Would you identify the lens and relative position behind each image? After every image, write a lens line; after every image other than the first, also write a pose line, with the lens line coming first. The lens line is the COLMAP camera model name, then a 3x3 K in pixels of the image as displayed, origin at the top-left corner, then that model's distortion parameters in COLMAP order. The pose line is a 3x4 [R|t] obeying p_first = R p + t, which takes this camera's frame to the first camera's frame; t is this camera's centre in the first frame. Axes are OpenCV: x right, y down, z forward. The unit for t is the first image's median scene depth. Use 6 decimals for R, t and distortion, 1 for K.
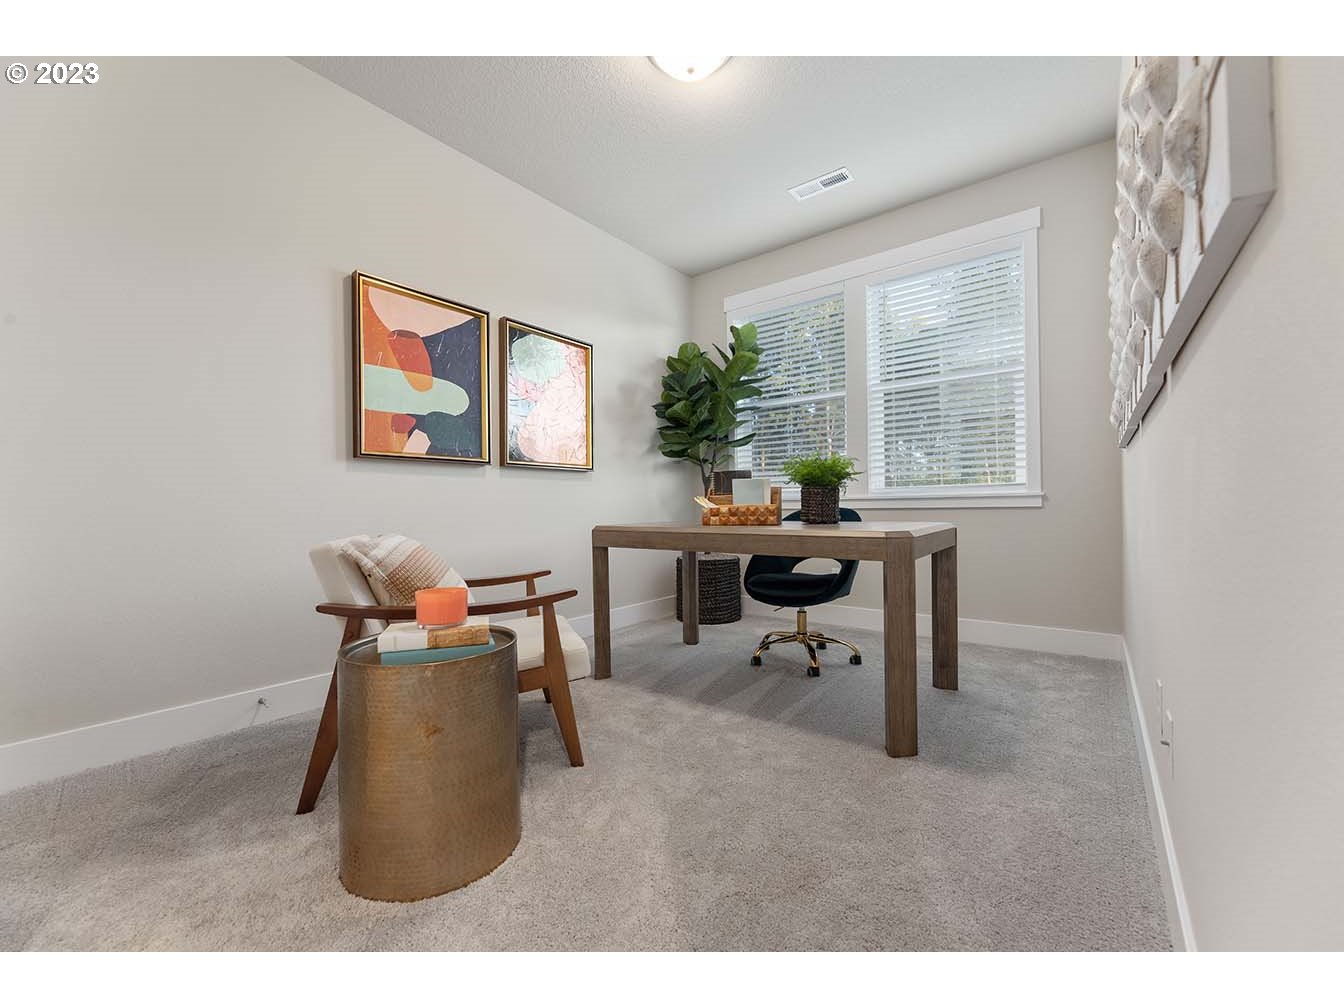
lens RADIAL K [[538.0, 0, 672.0], [0, 538.0, 504.0], [0, 0, 1]] dist [-0.000527, 0.000022]
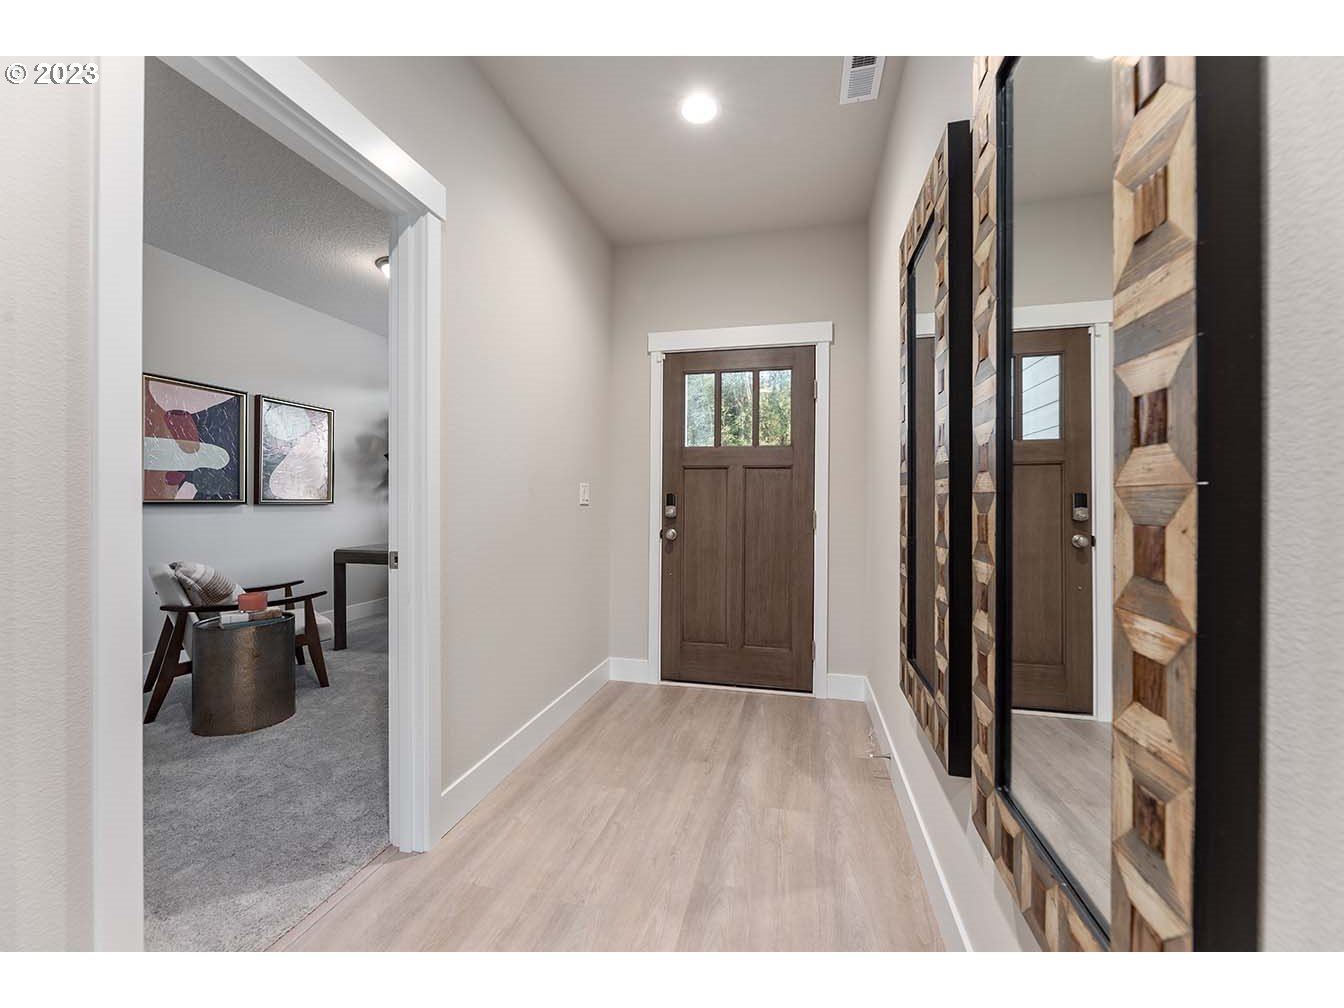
lens RADIAL K [[538.0, 0, 672.0], [0, 538.0, 504.0], [0, 0, 1]] dist [-0.000527, 0.000022]
pose [[0.907946, 0.018558, 0.418676, 0.081237], [-0.021895, 0.999755, 0.003165, -0.115244], [-0.418515, -0.012041, 0.908130, -0.787869]]
